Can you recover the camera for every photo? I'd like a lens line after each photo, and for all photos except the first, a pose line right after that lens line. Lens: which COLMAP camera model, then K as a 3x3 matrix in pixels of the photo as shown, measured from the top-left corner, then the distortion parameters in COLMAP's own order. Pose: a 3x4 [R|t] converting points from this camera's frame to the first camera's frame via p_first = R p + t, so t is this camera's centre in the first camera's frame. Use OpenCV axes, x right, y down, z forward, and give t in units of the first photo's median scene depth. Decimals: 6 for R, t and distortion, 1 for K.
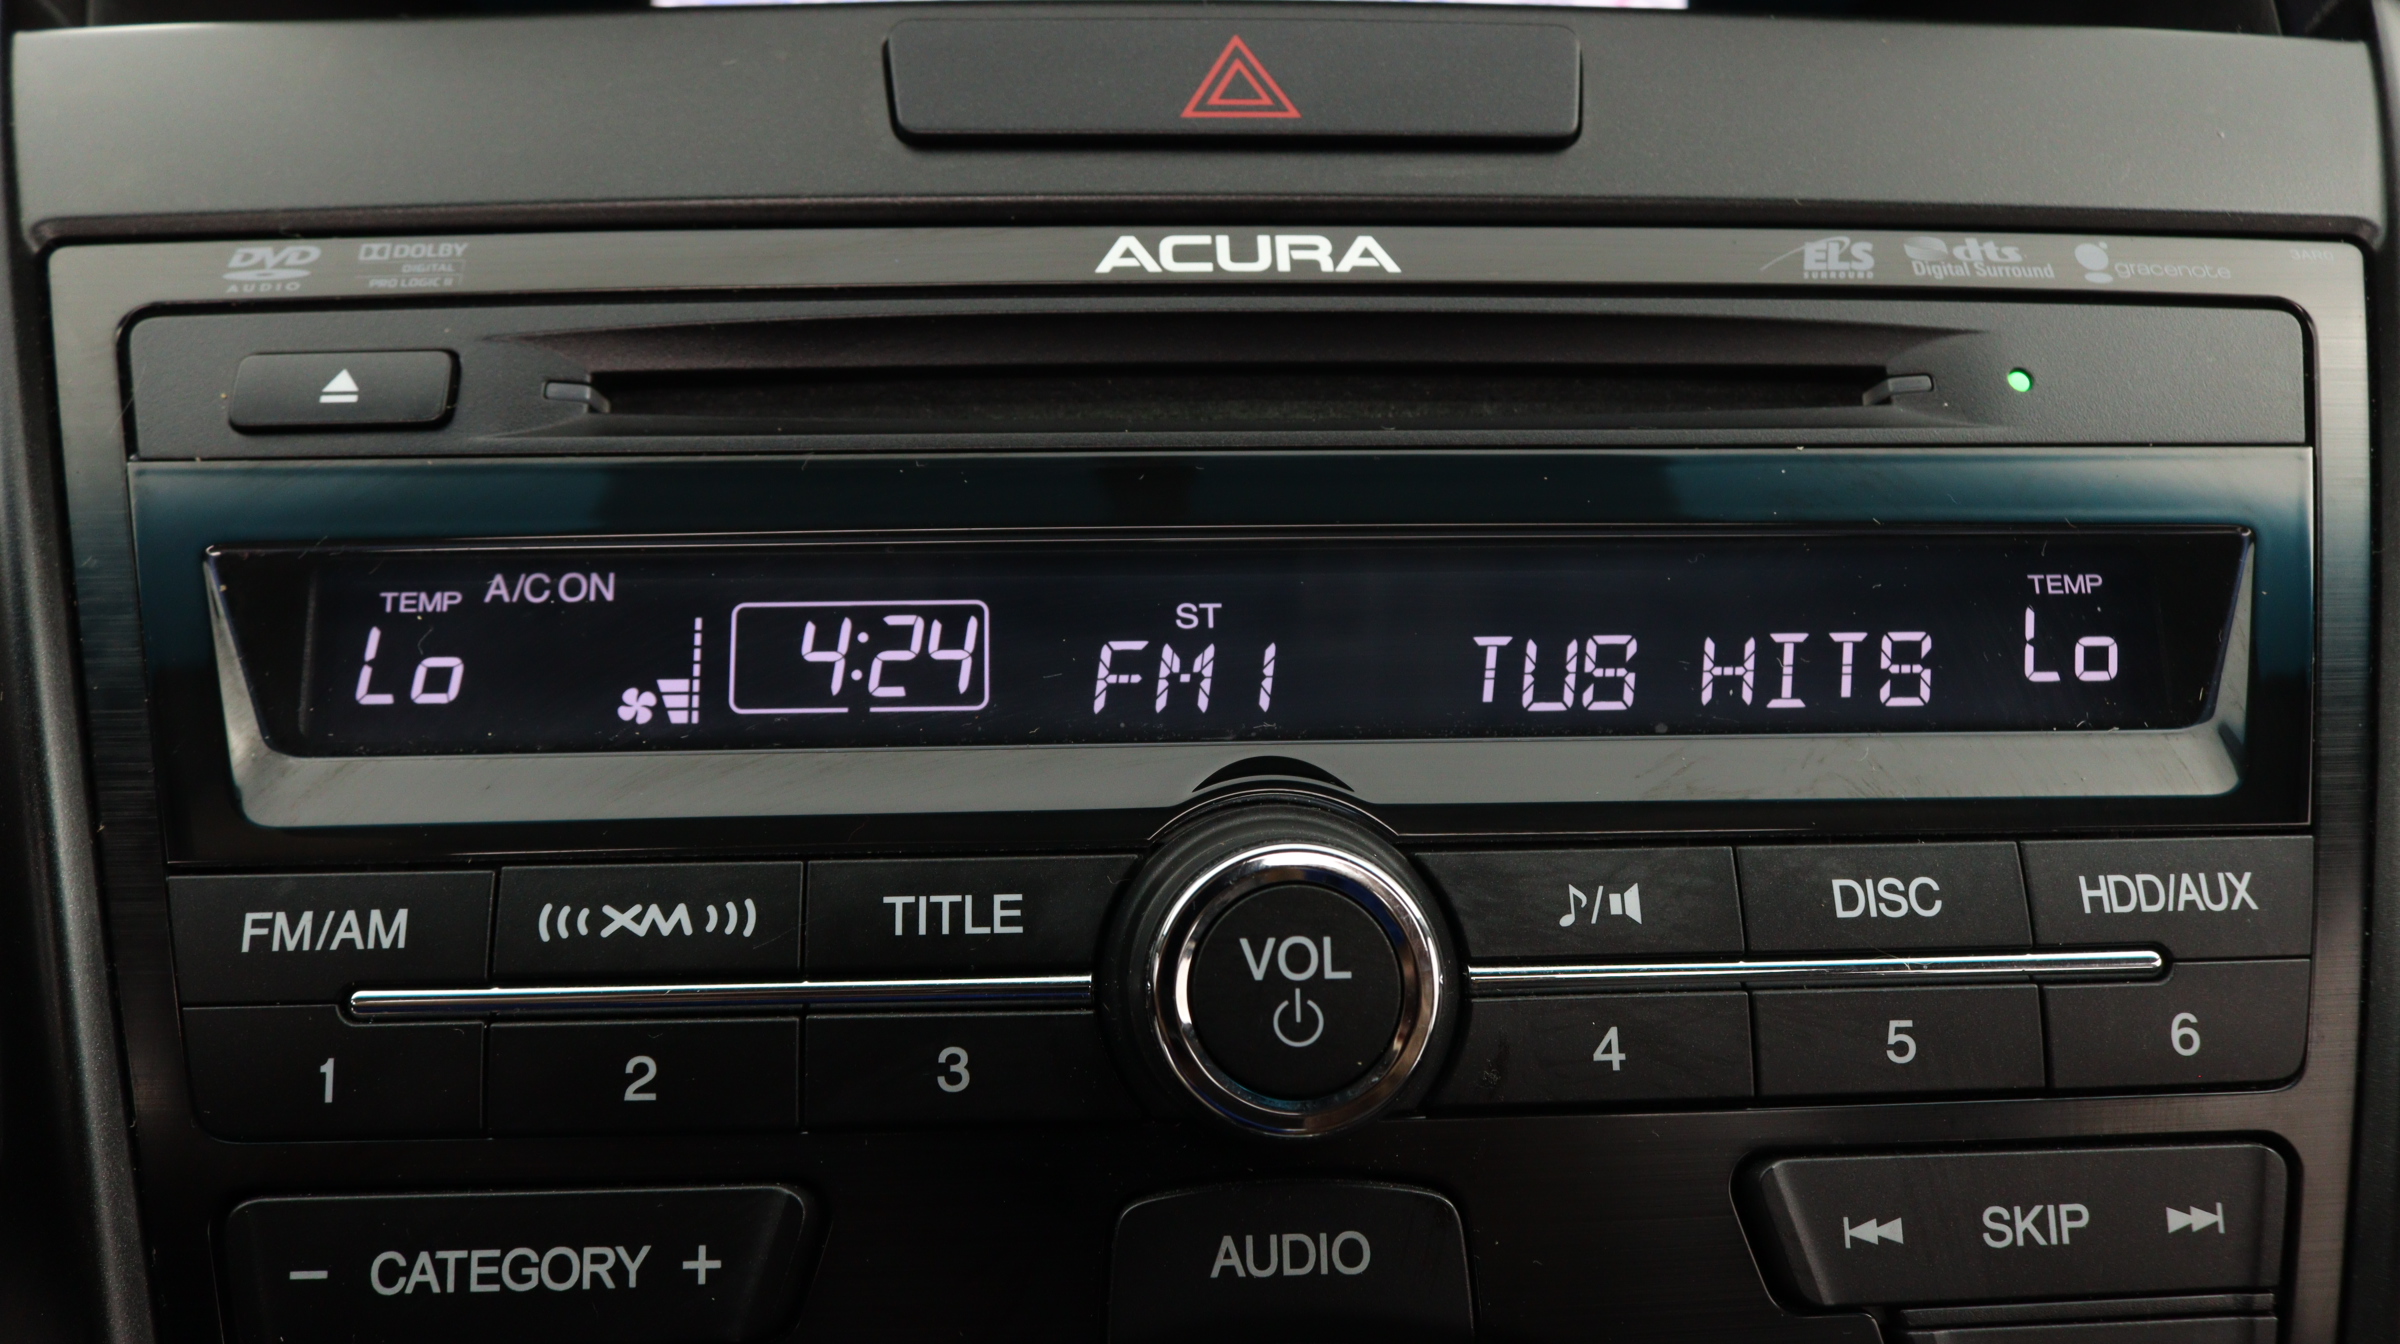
lens RADIAL K [[1944.2, 0, 1205.5], [0, 1944.2, 659.9], [0, 0, 1]] dist [-0.015079, 0.020136]
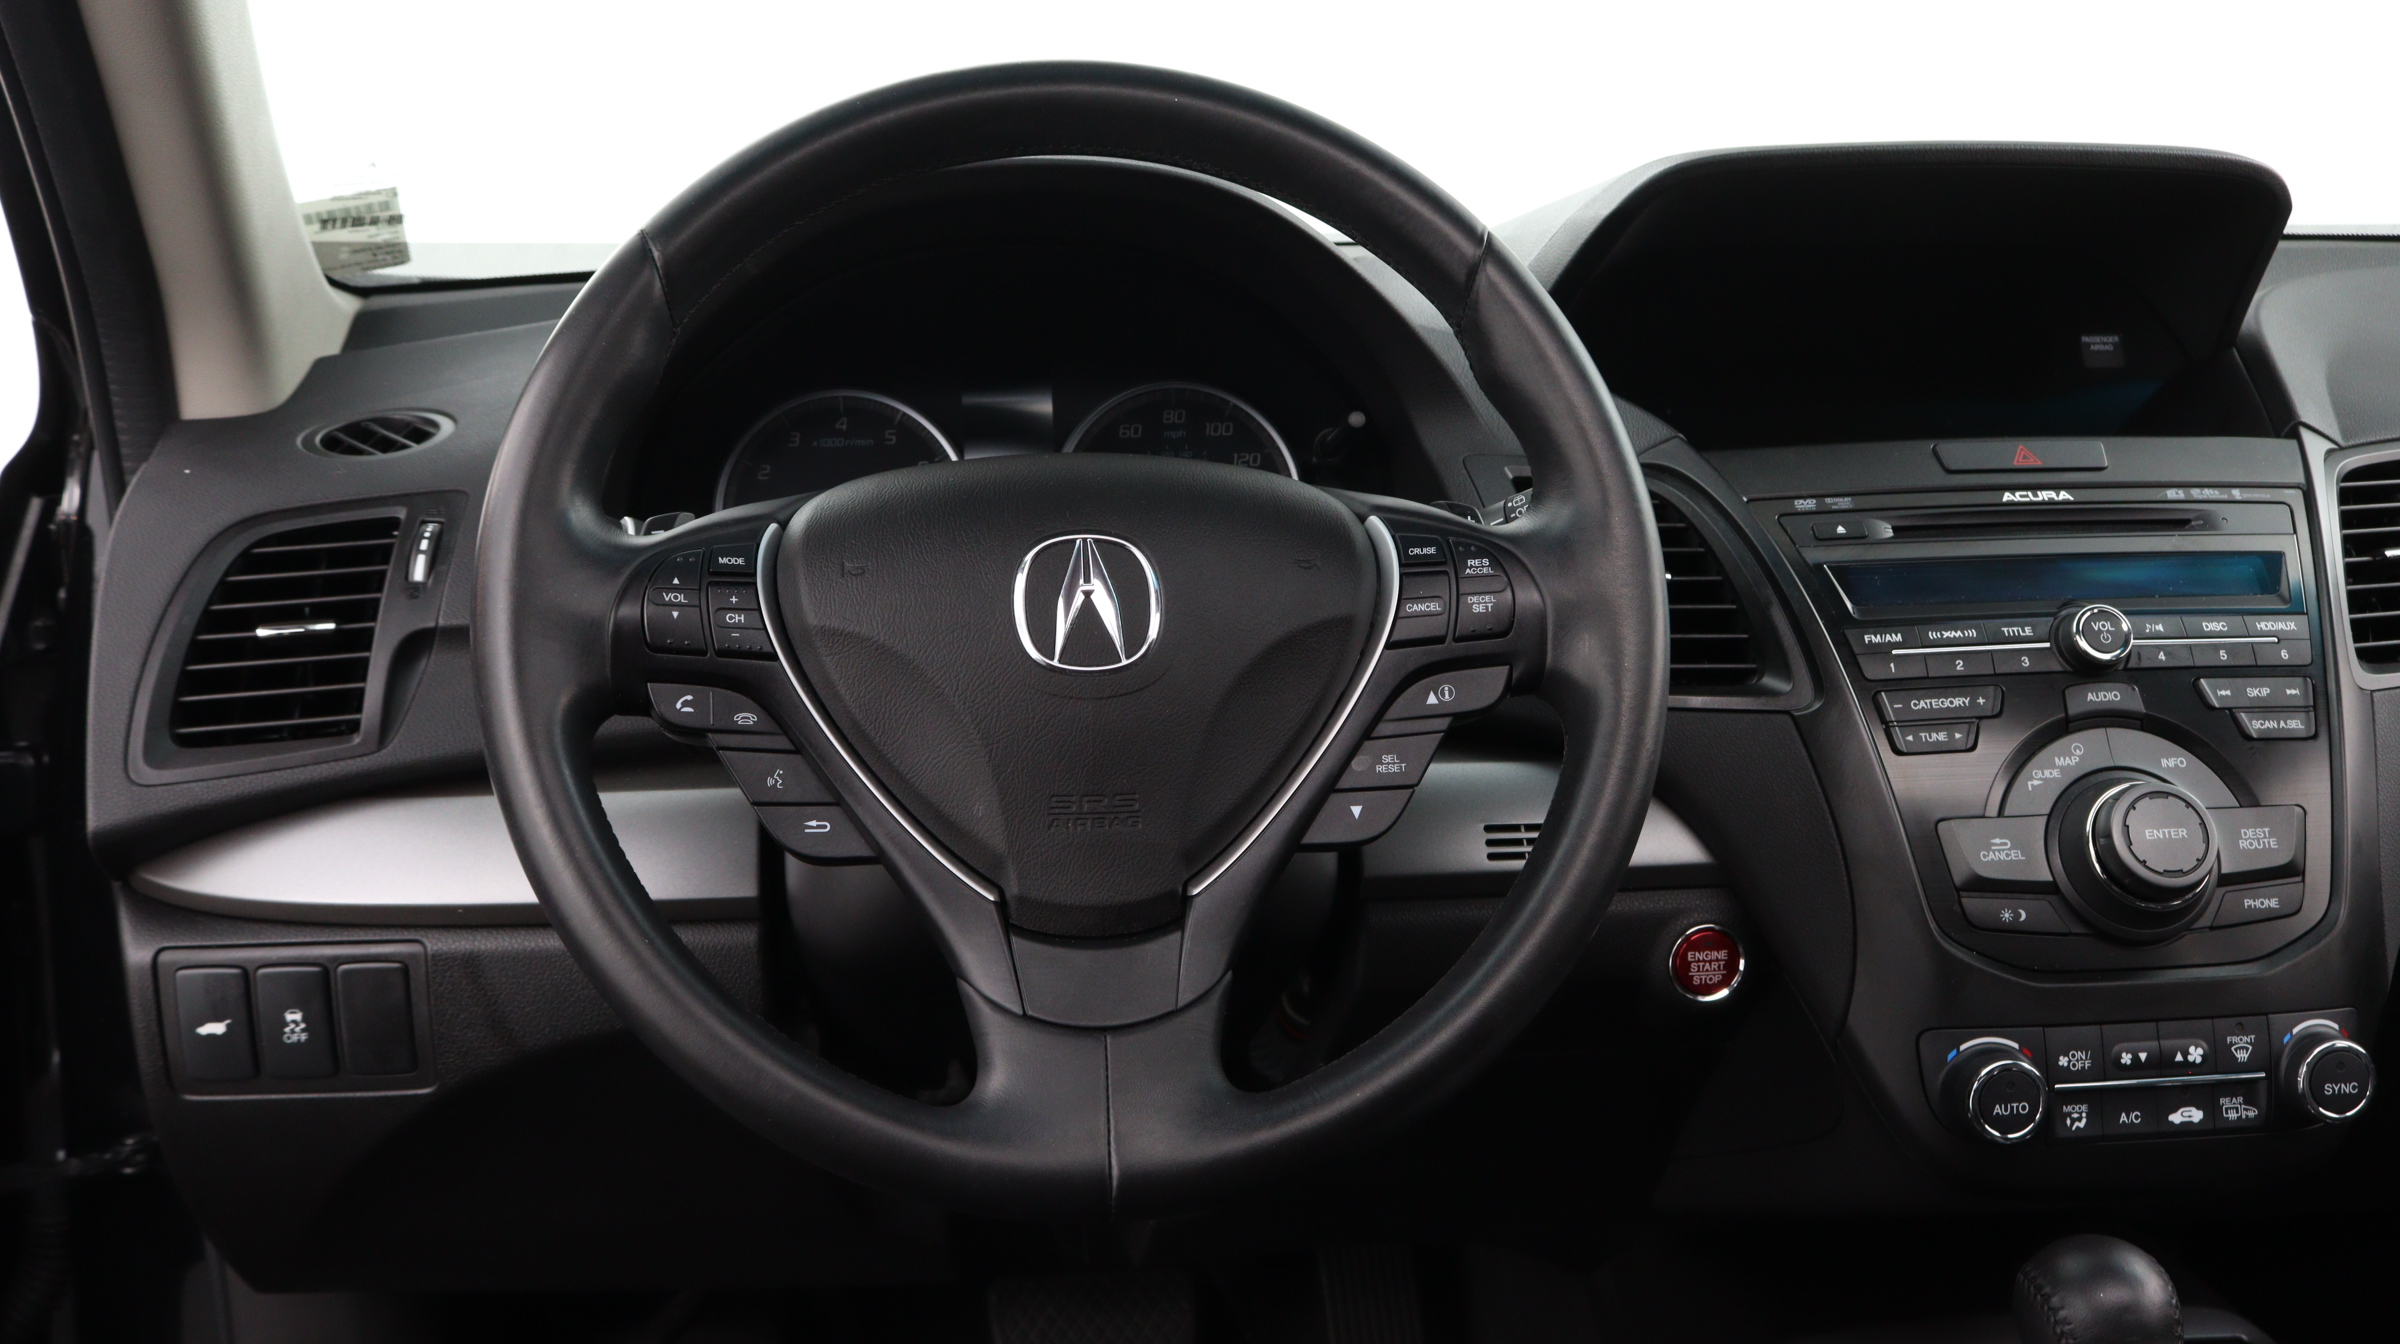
lens RADIAL K [[2525.4, 0, 1188.5], [0, 2525.4, 678.1], [0, 0, 1]] dist [0.002194, 0.000000]
pose [[0.996677, -0.031541, 0.075100, -2.373588], [0.047488, 0.974089, -0.221122, 1.373406], [-0.066179, 0.223954, 0.972350, -4.338260]]
